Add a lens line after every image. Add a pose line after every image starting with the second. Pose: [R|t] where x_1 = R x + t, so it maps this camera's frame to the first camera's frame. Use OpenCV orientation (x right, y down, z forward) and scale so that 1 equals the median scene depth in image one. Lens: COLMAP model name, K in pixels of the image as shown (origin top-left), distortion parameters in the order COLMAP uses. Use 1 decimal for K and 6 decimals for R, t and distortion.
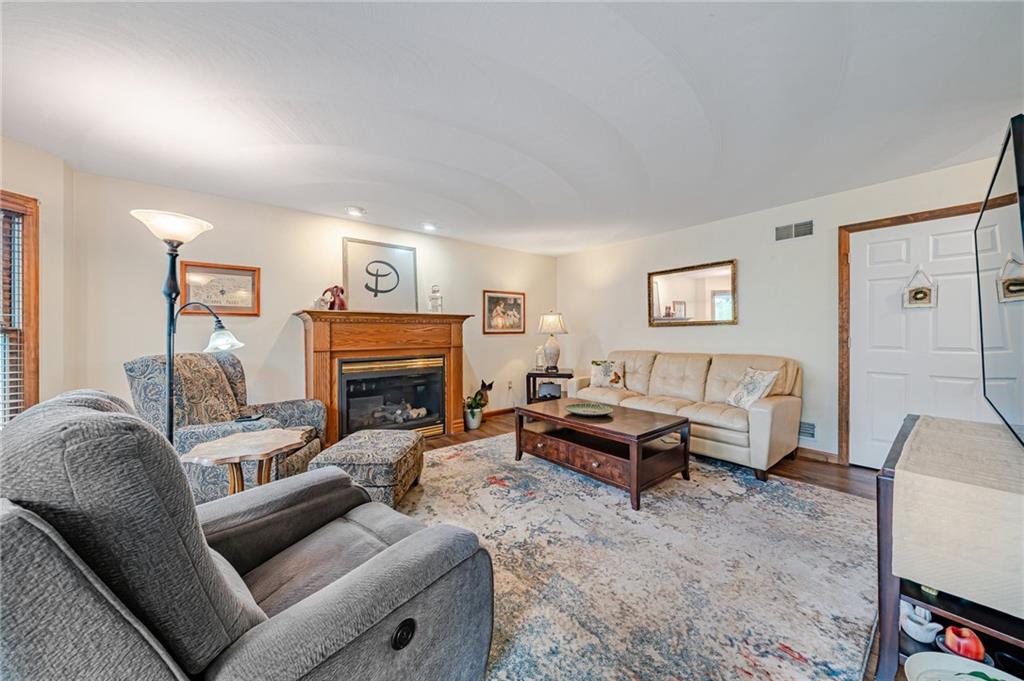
lens RADIAL K [[355.9, 0, 508.8], [0, 355.9, 334.5], [0, 0, 1]] dist [-0.007694, -0.000075]
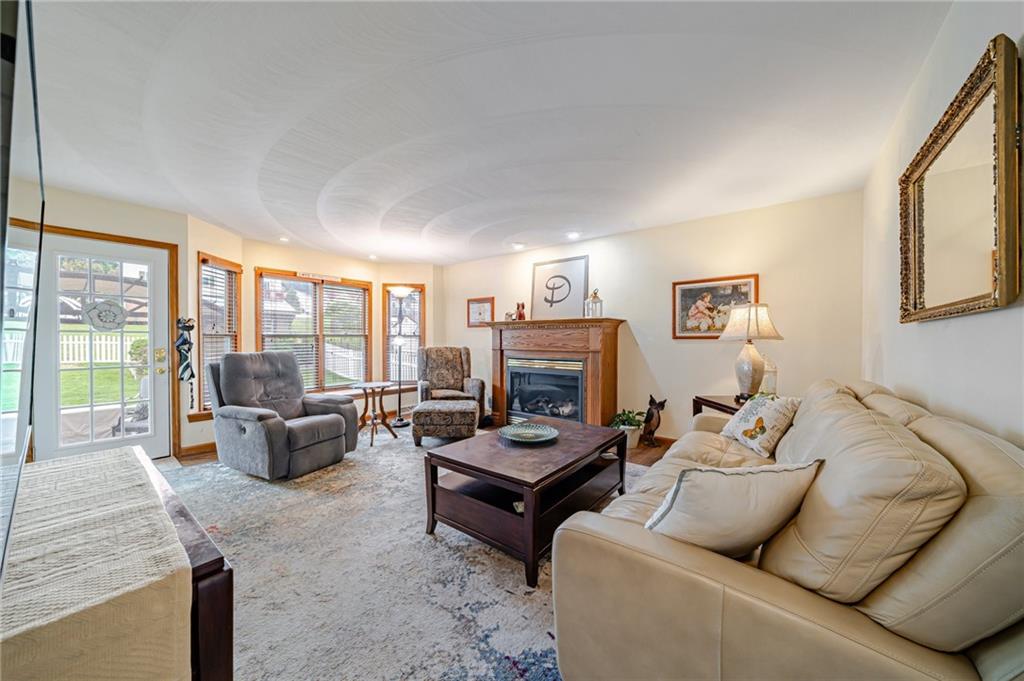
lens RADIAL K [[355.9, 0, 509.7], [0, 355.9, 344.4], [0, 0, 1]] dist [-0.007694, -0.000075]
pose [[0.223705, 0.024352, -0.974353, 0.737823], [-0.003732, 0.999702, 0.024129, -0.007680], [0.974650, -0.001761, 0.223729, 0.573658]]
